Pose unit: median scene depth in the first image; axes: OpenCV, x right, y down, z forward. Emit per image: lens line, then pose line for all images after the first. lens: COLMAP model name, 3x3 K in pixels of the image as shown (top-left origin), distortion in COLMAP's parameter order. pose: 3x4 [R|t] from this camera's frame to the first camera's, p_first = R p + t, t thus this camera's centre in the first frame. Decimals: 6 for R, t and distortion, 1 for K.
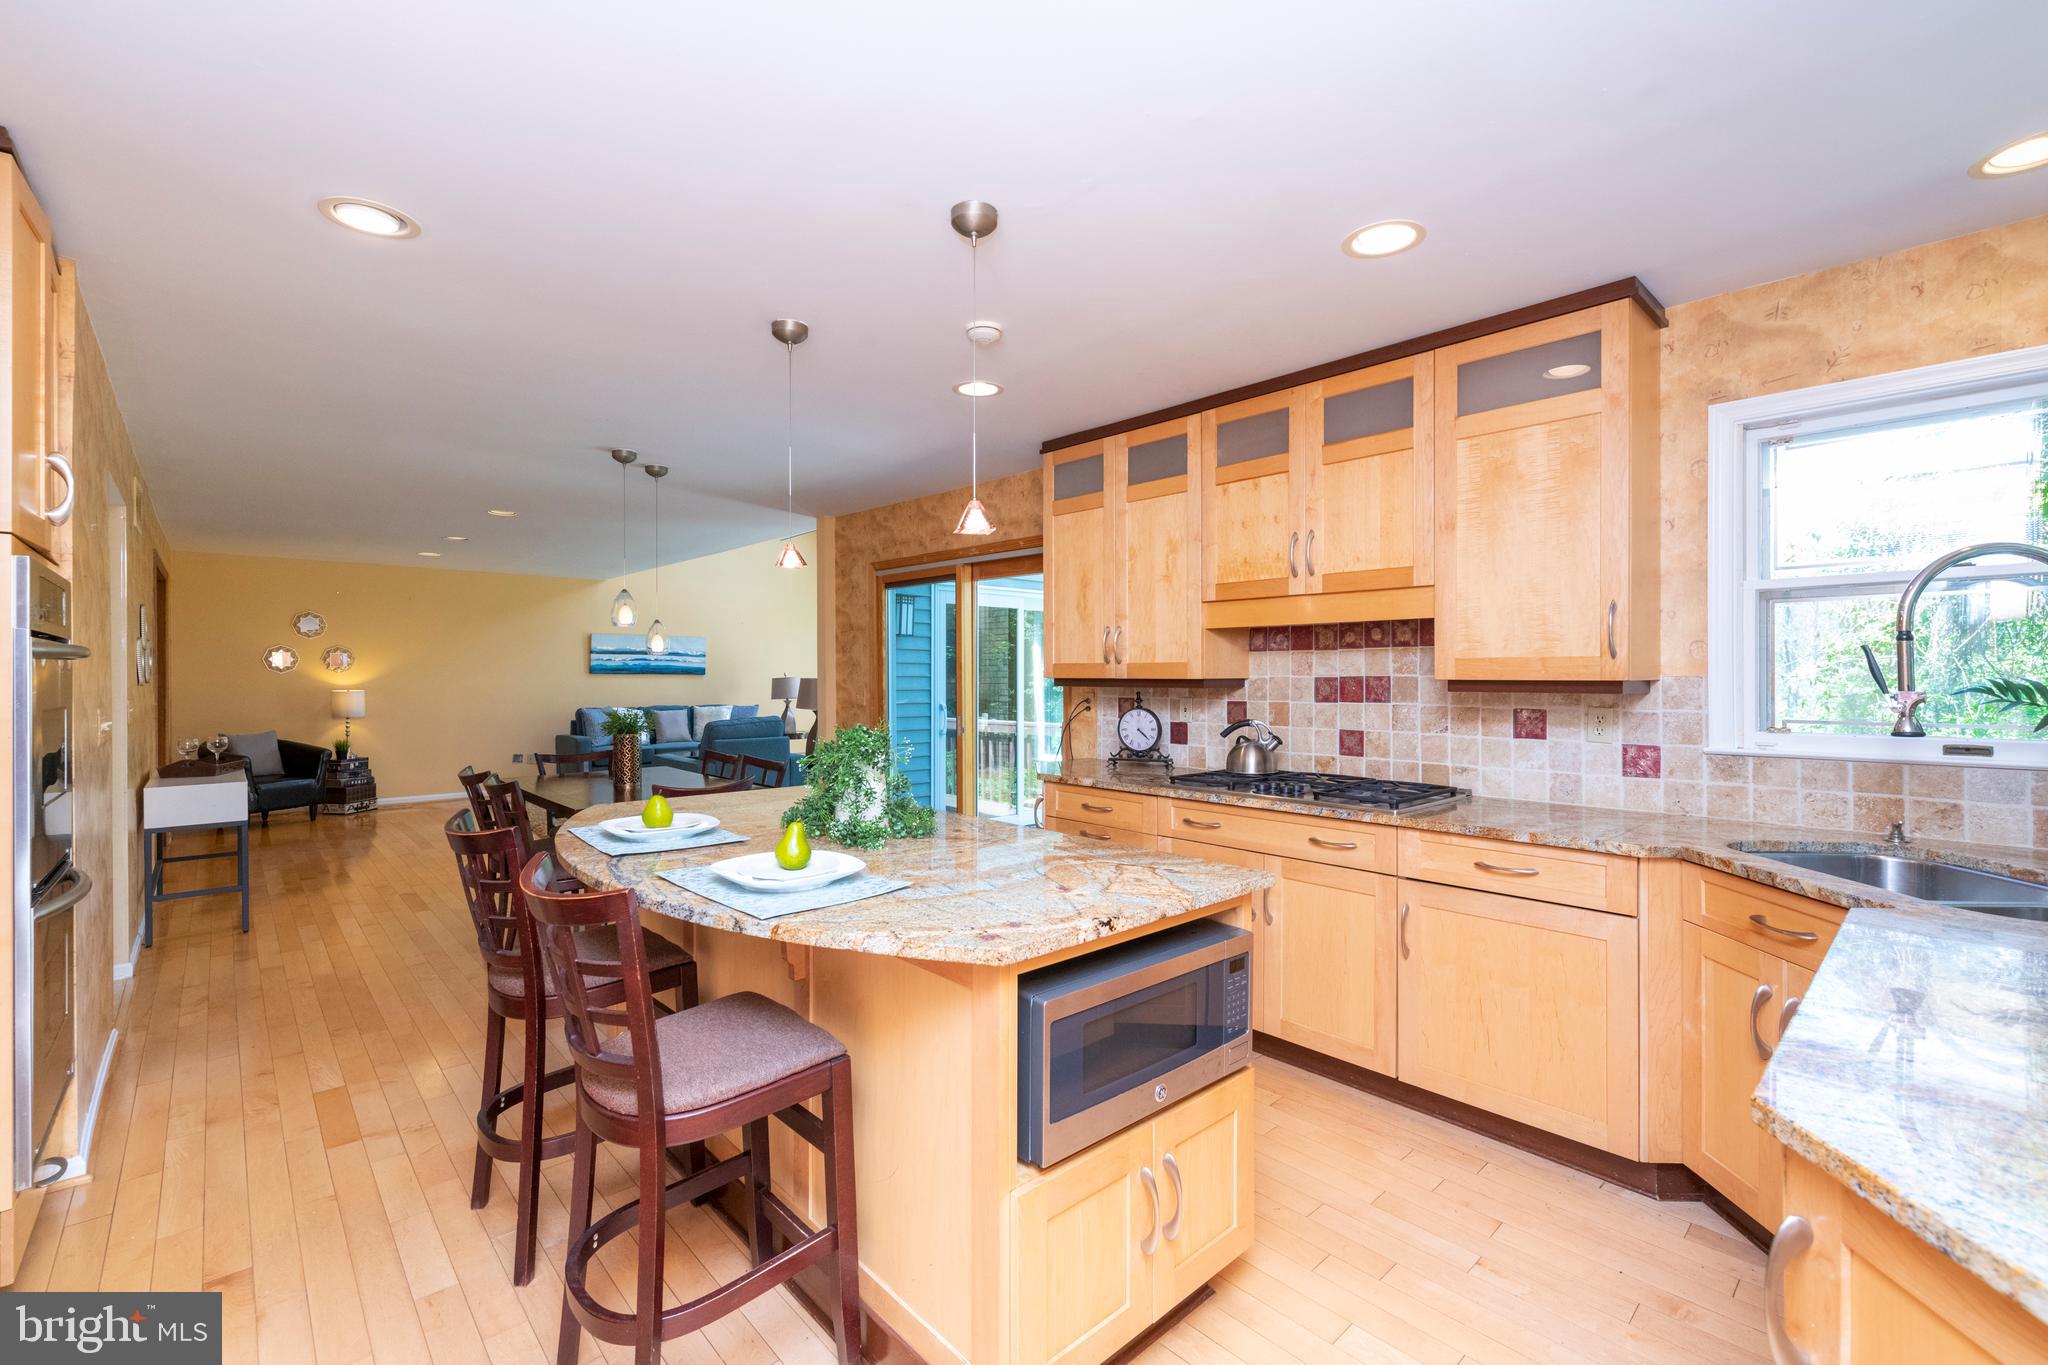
lens RADIAL K [[868.3, 0, 1025.7], [0, 868.3, 676.9], [0, 0, 1]] dist [0.000923, 0.000034]
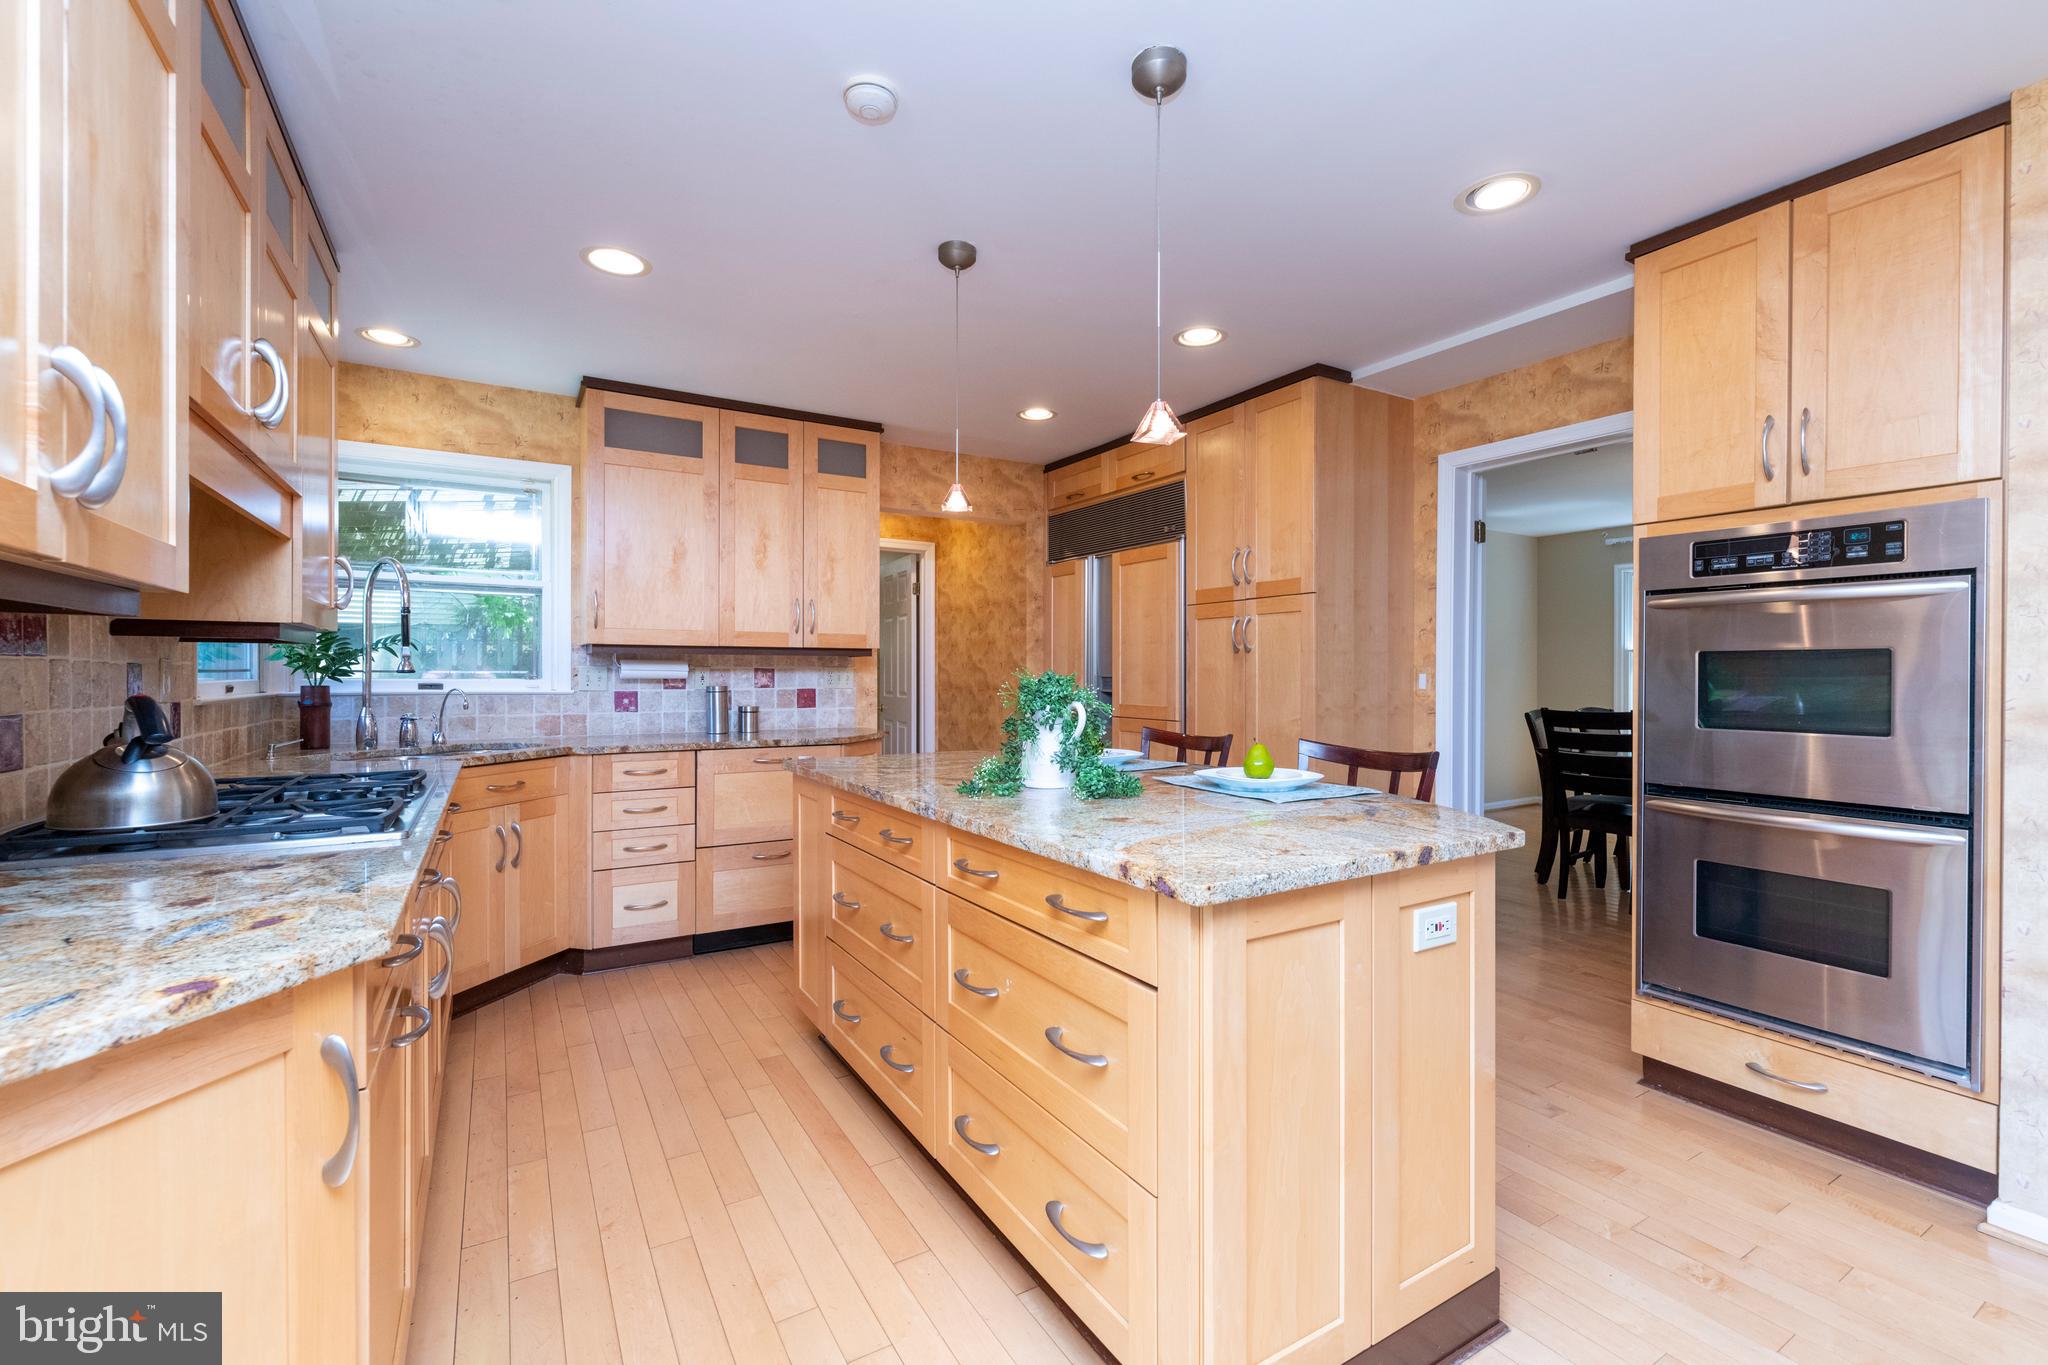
lens RADIAL K [[872.2, 0, 1030.2], [0, 872.2, 677.0], [0, 0, 1]] dist [-0.001876, -0.000644]
pose [[-0.979651, -0.001971, 0.200697, -0.140566], [-0.000935, 0.999986, 0.005252, 0.021317], [-0.200704, 0.004958, -0.979639, 0.756438]]
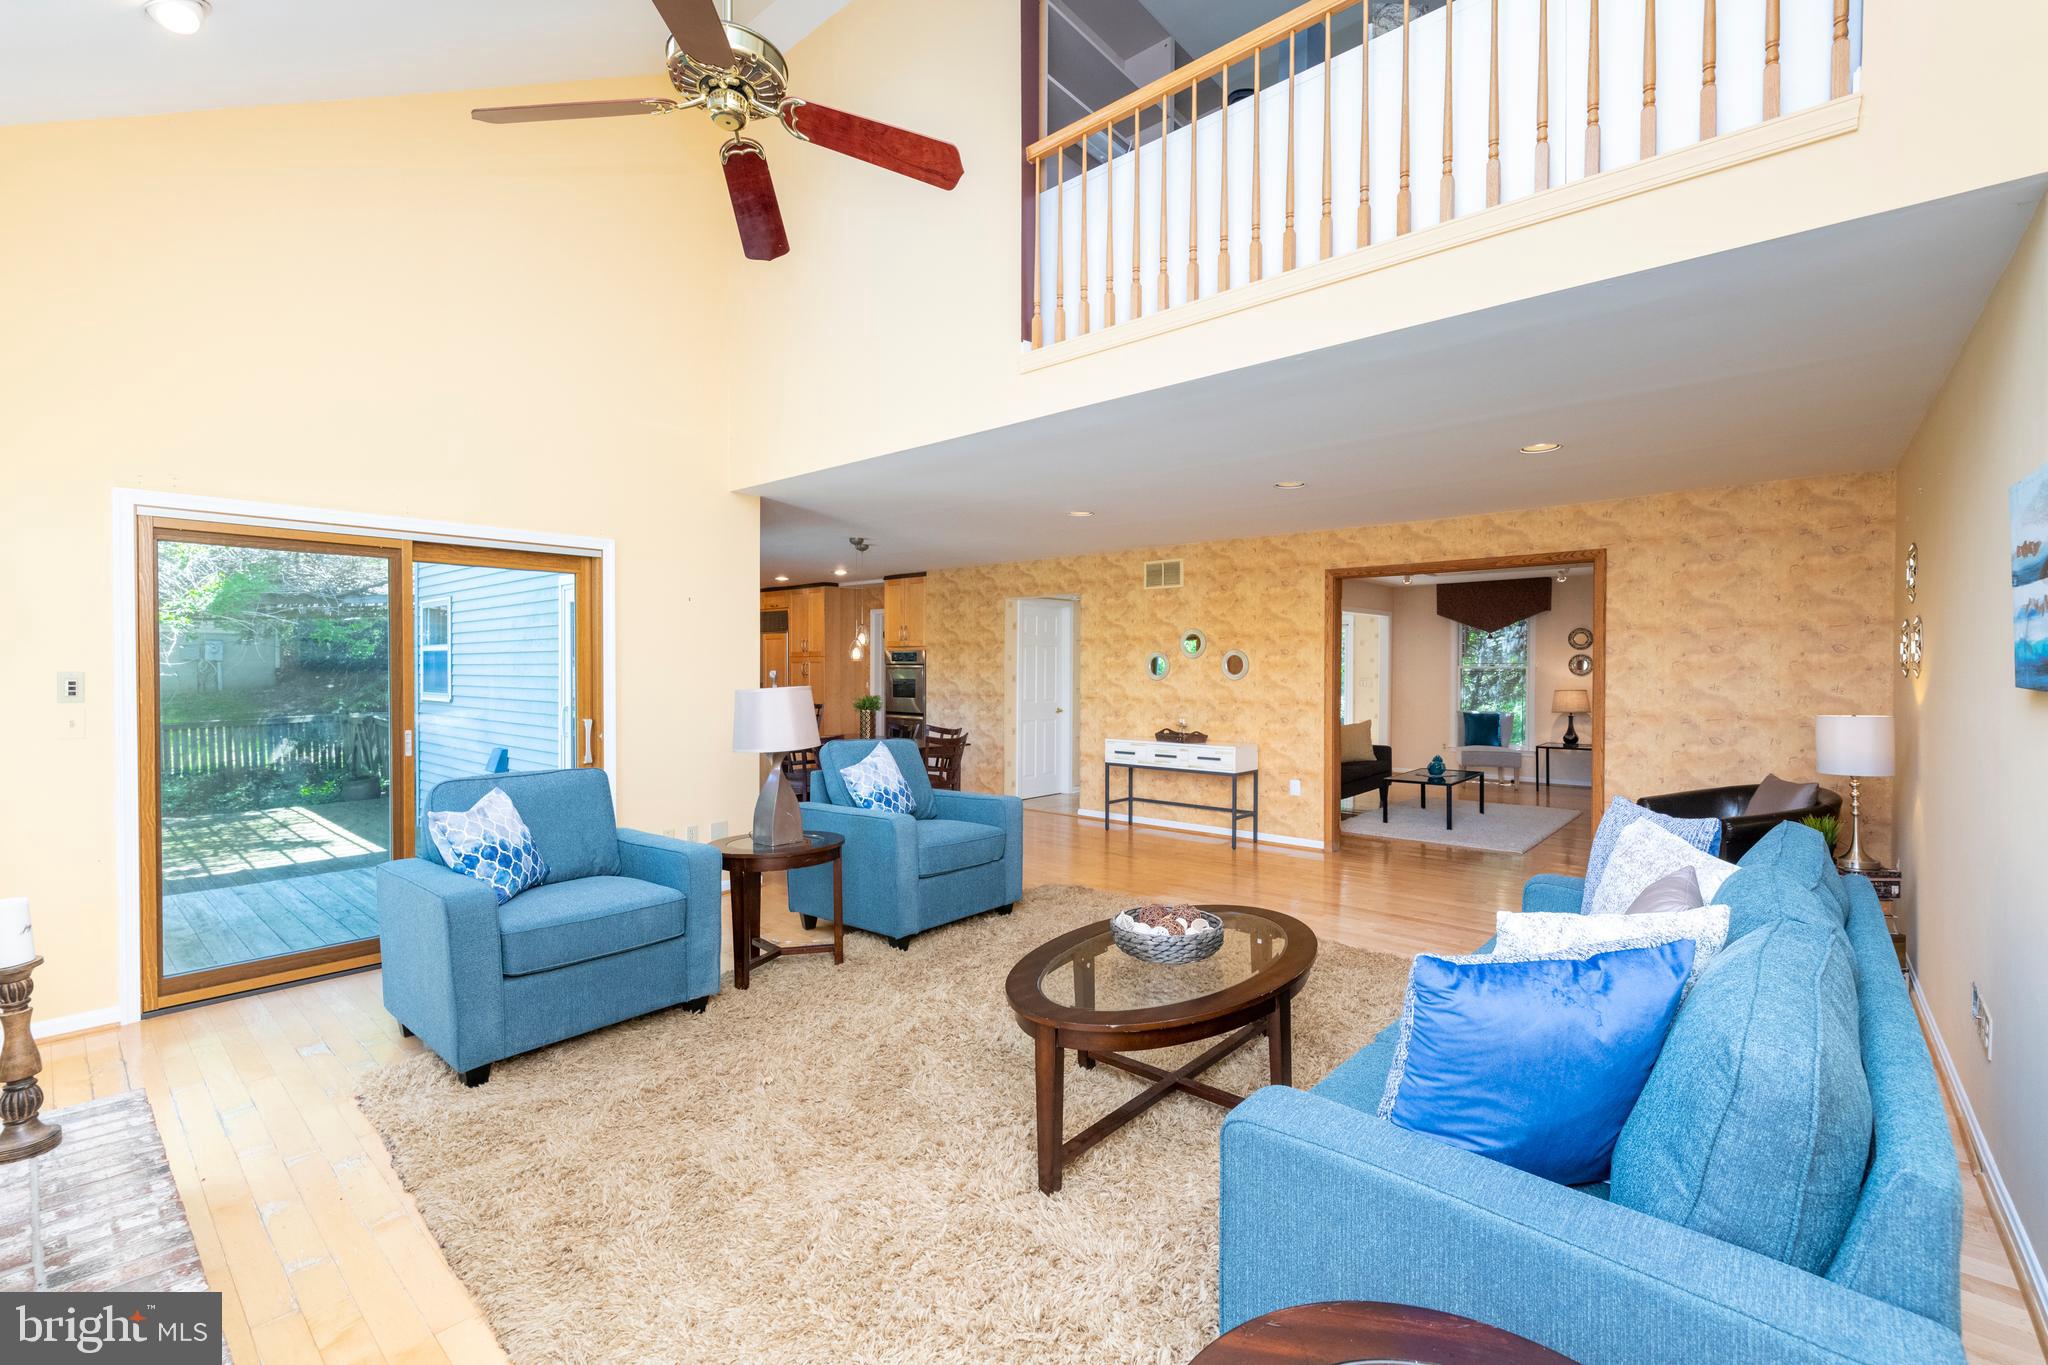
lens RADIAL K [[872.2, 0, 1030.2], [0, 872.2, 677.0], [0, 0, 1]] dist [-0.001876, -0.000644]
pose [[-0.994016, -0.002066, -0.109219, -0.430685], [-0.003412, 0.999921, 0.012138, -0.012711], [0.109185, 0.012439, -0.993944, 1.968125]]
